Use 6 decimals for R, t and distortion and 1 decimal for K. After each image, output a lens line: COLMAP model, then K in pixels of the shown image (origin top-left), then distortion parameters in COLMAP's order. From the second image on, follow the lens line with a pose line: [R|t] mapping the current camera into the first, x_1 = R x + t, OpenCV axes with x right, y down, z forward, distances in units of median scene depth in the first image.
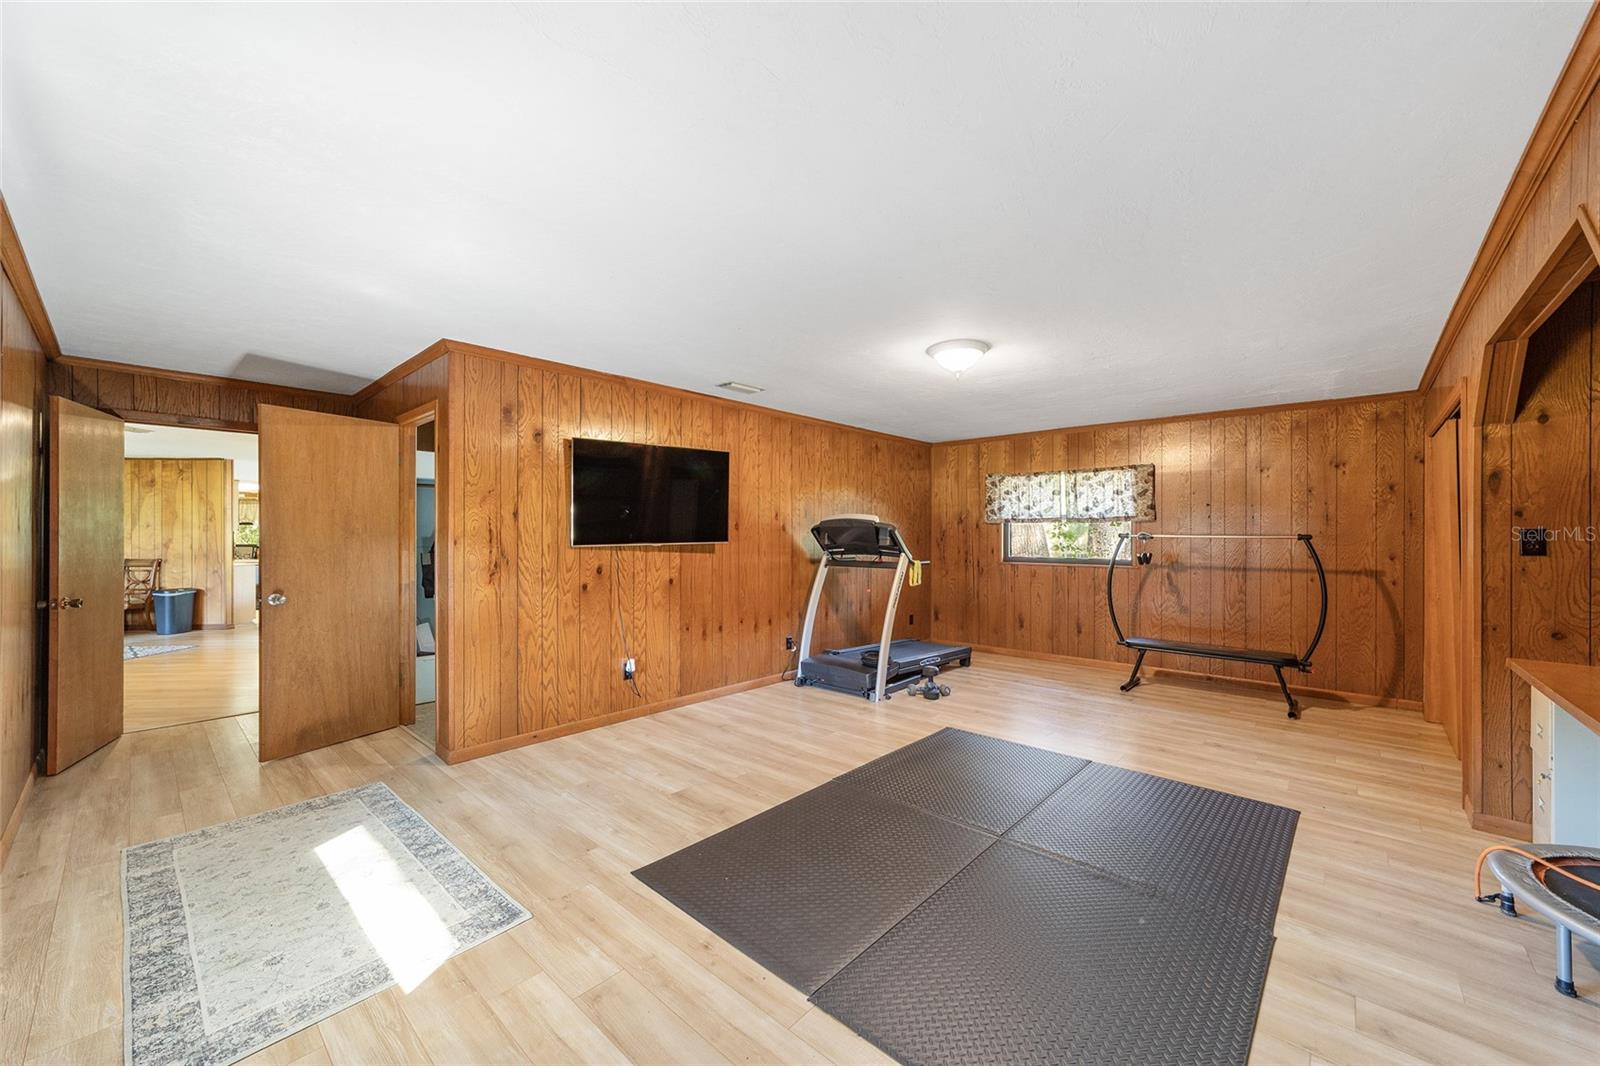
lens RADIAL K [[606.8, 0, 794.5], [0, 606.8, 533.4], [0, 0, 1]] dist [-0.010357, 0.004504]
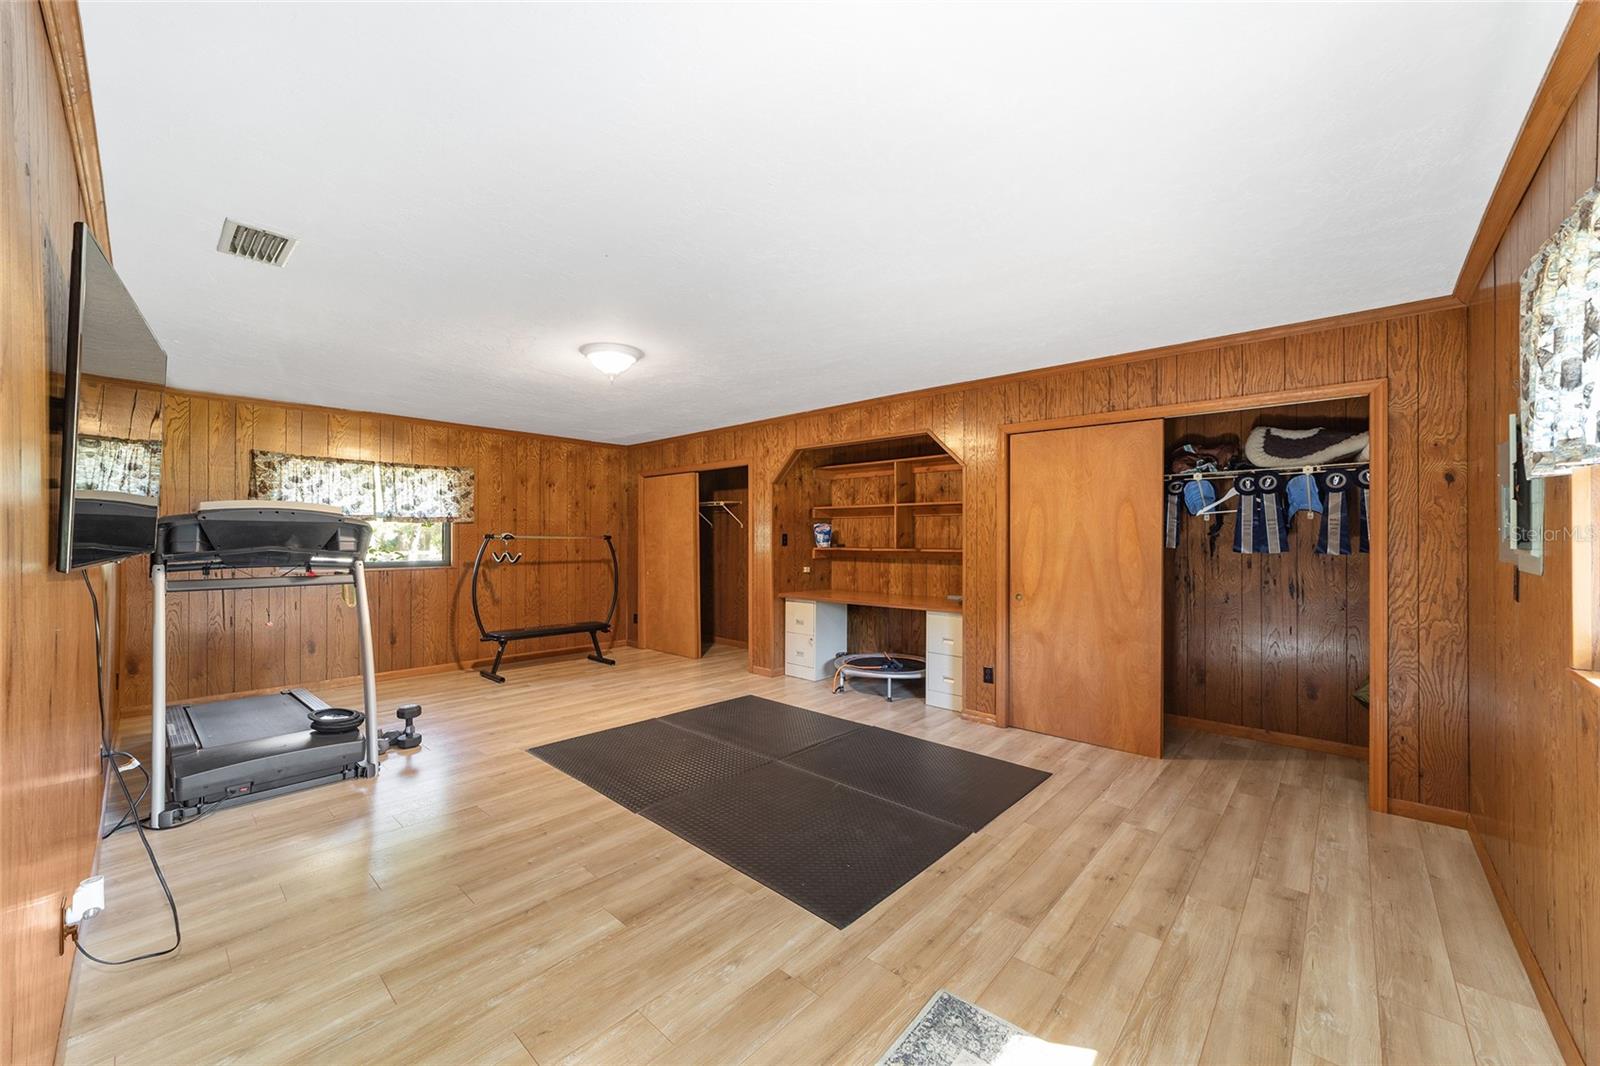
lens RADIAL K [[606.8, 0, 790.3], [0, 606.8, 531.2], [0, 0, 1]] dist [-0.010357, 0.004504]
pose [[0.017127, 0.008413, 0.999818, -0.741215], [-0.005234, 0.999952, -0.008324, 0.001568], [-0.999840, -0.005090, 0.017171, 0.690990]]
